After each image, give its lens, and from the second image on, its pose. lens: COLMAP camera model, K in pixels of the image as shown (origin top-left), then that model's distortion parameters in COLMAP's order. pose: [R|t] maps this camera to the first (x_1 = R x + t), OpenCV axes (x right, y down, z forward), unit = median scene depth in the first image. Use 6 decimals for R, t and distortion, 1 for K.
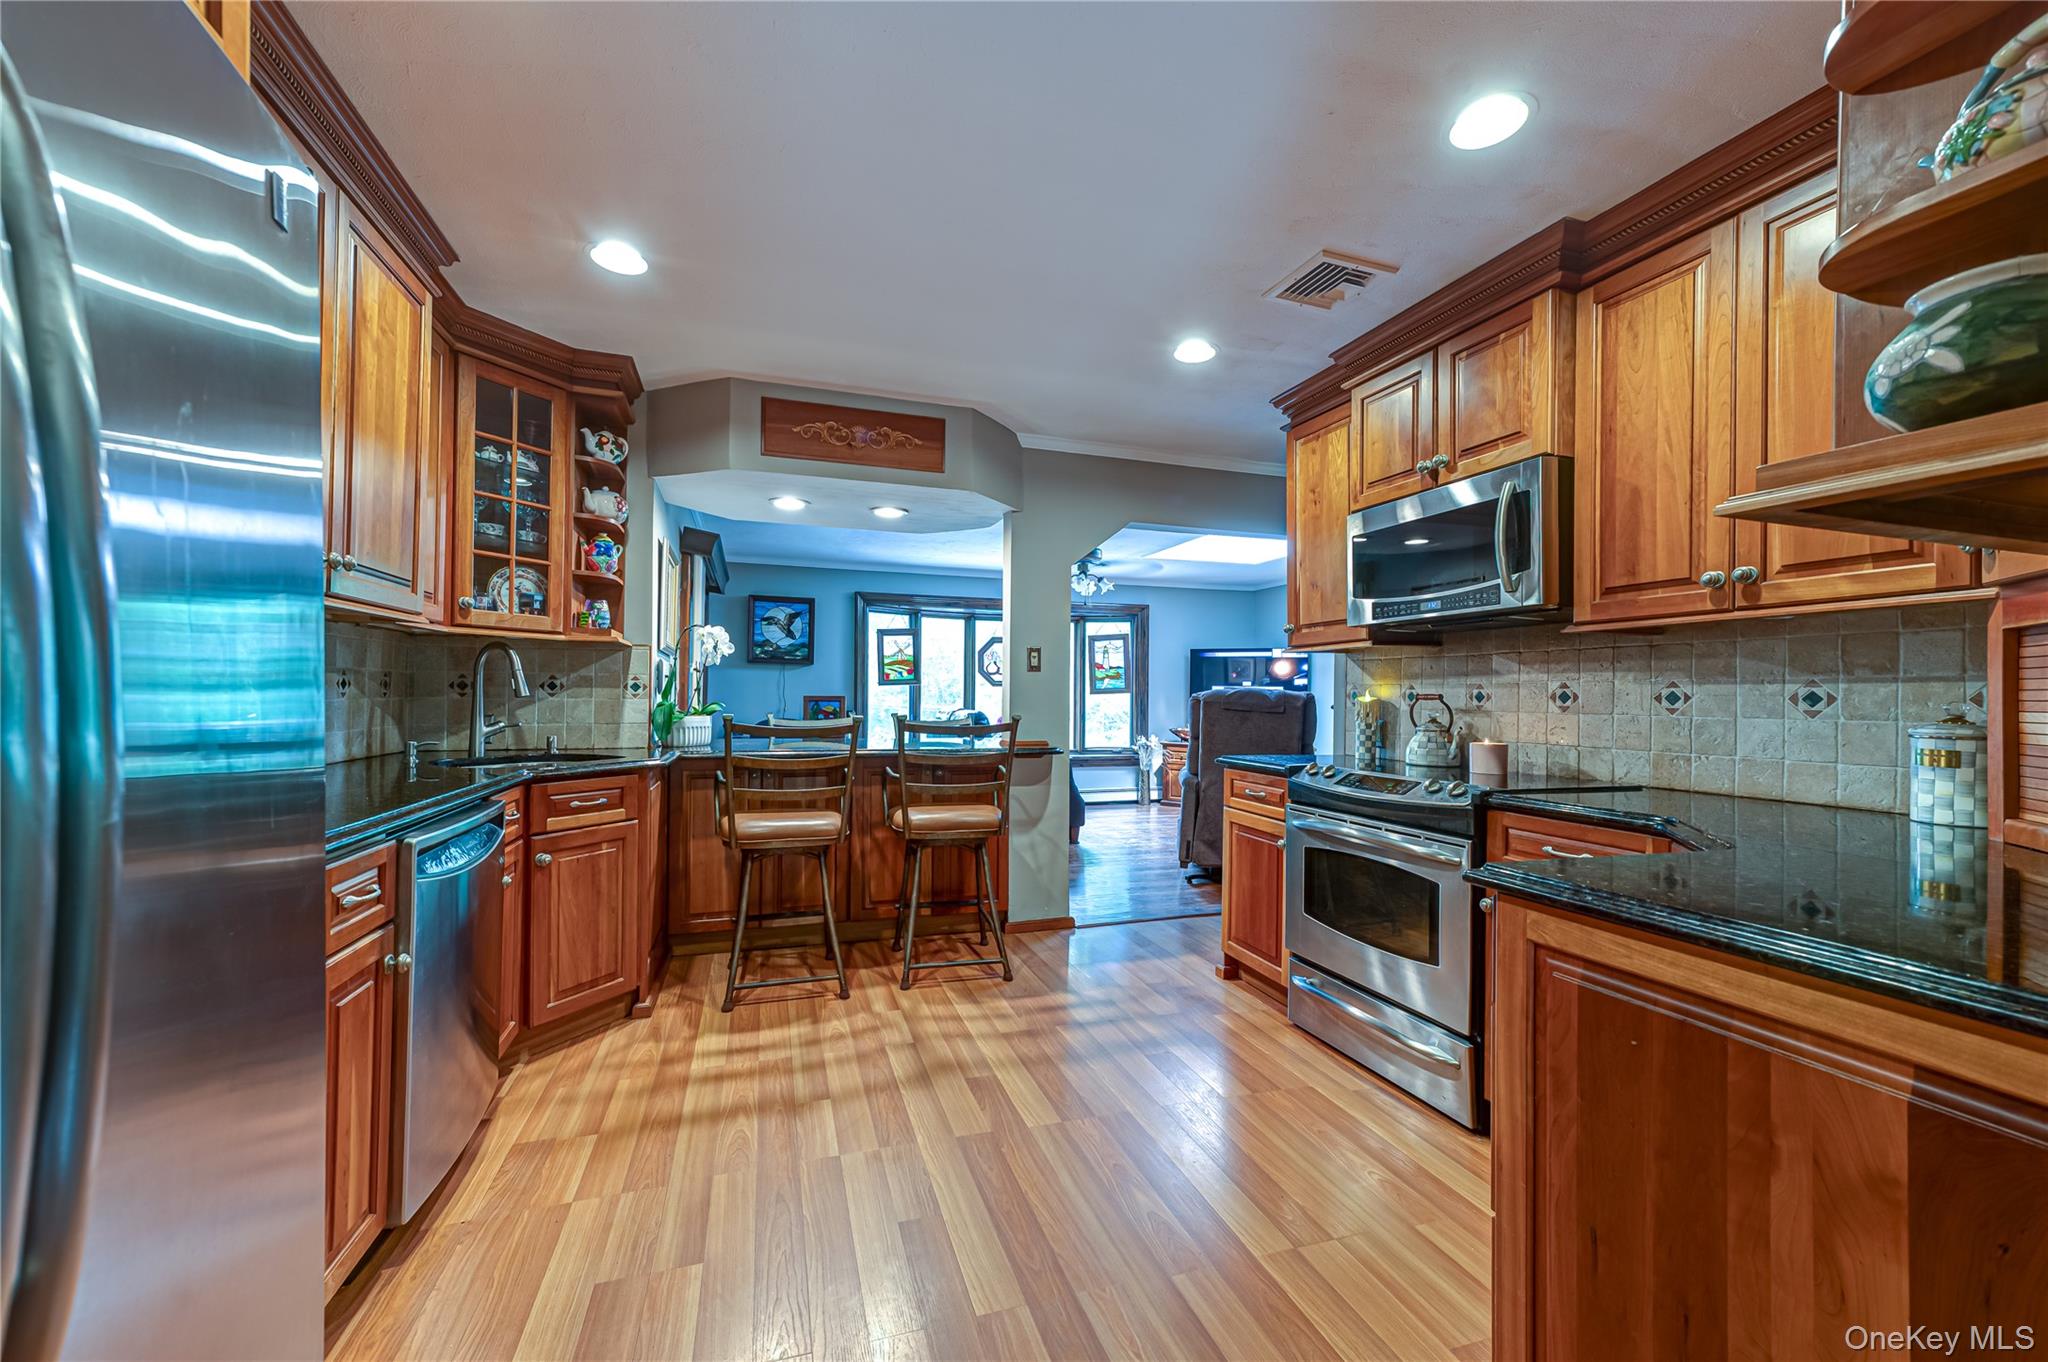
lens RADIAL K [[791.3, 0, 1019.2], [0, 791.3, 689.6], [0, 0, 1]] dist [0.000482, -0.000013]
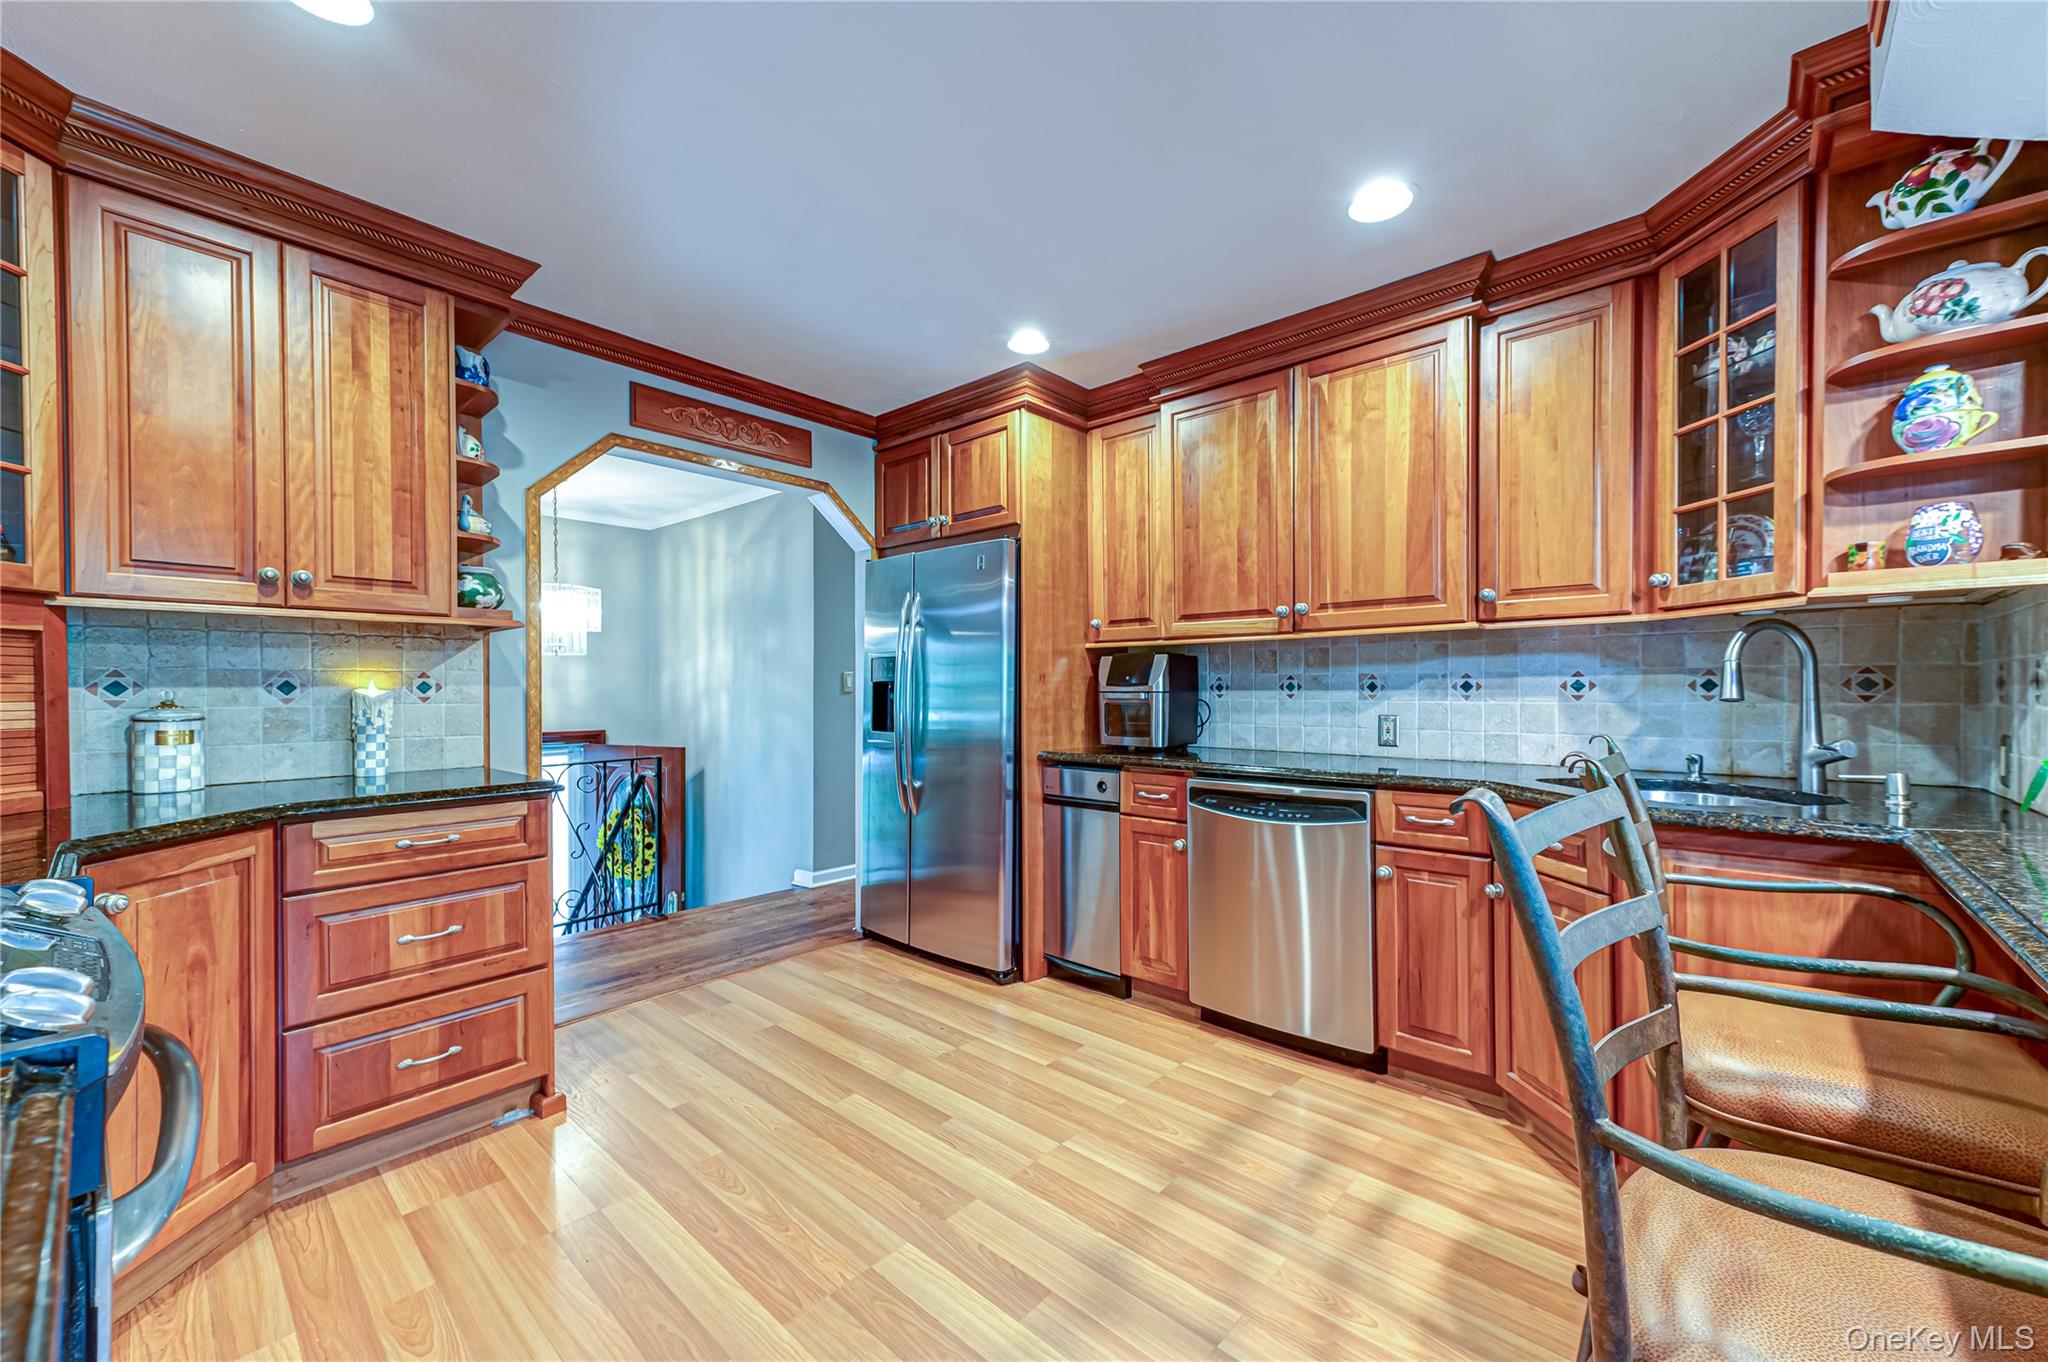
lens RADIAL K [[791.3, 0, 1023.6], [0, 791.3, 690.5], [0, 0, 1]] dist [0.000482, -0.000013]
pose [[-0.866961, -0.002885, -0.498367, 0.248746], [0.003566, 0.999922, -0.011992, 0.006489], [0.498363, -0.012174, -0.866883, 1.400793]]
